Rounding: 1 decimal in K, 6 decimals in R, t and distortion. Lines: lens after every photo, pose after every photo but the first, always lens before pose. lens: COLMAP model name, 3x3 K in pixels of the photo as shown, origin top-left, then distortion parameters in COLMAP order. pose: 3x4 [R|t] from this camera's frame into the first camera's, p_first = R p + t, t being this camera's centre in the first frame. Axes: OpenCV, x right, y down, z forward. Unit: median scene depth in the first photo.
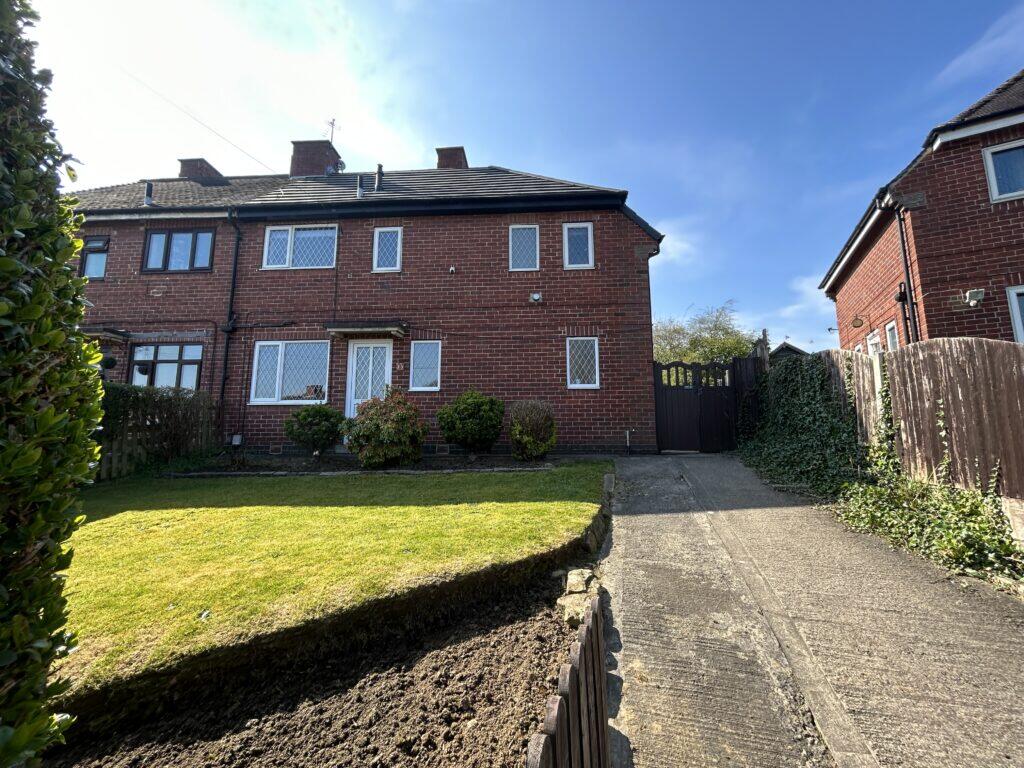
lens RADIAL K [[415.3, 0, 512.0], [0, 415.3, 384.0], [0, 0, 1]] dist [-0.000861, 0.000072]
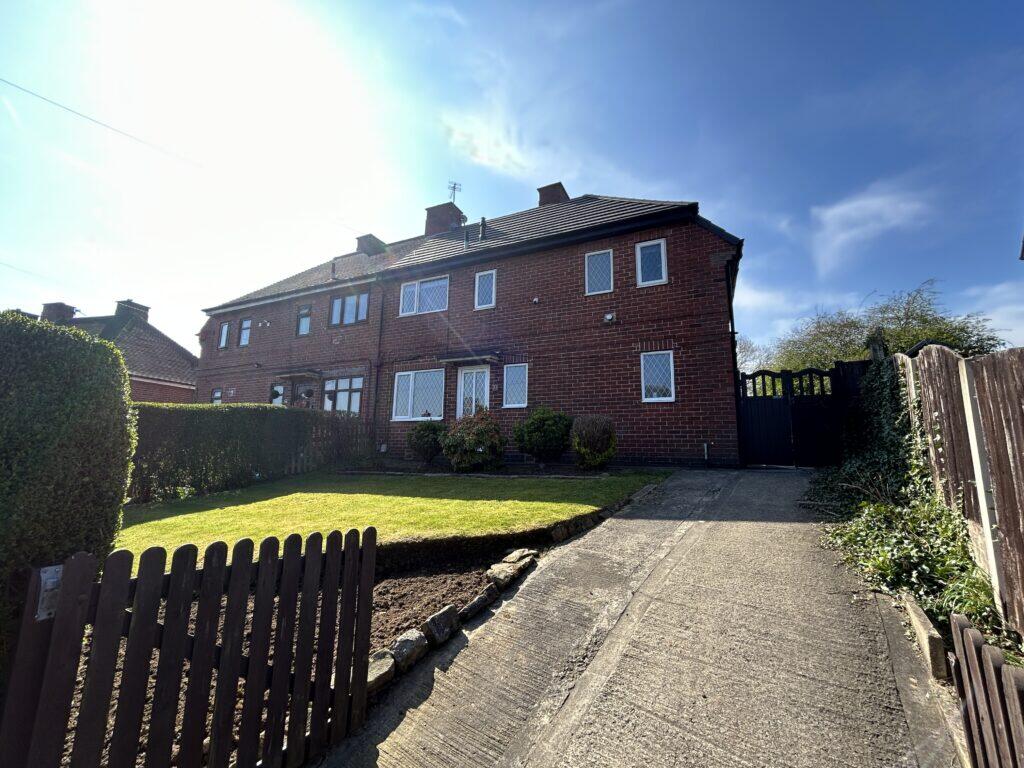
lens RADIAL K [[415.3, 0, 512.0], [0, 415.3, 384.0], [0, 0, 1]] dist [-0.000861, 0.000072]
pose [[0.929058, -0.044299, -0.367271, 0.206566], [0.034463, 0.998851, -0.033298, -0.010759], [0.368324, 0.018278, 0.929518, -0.080590]]
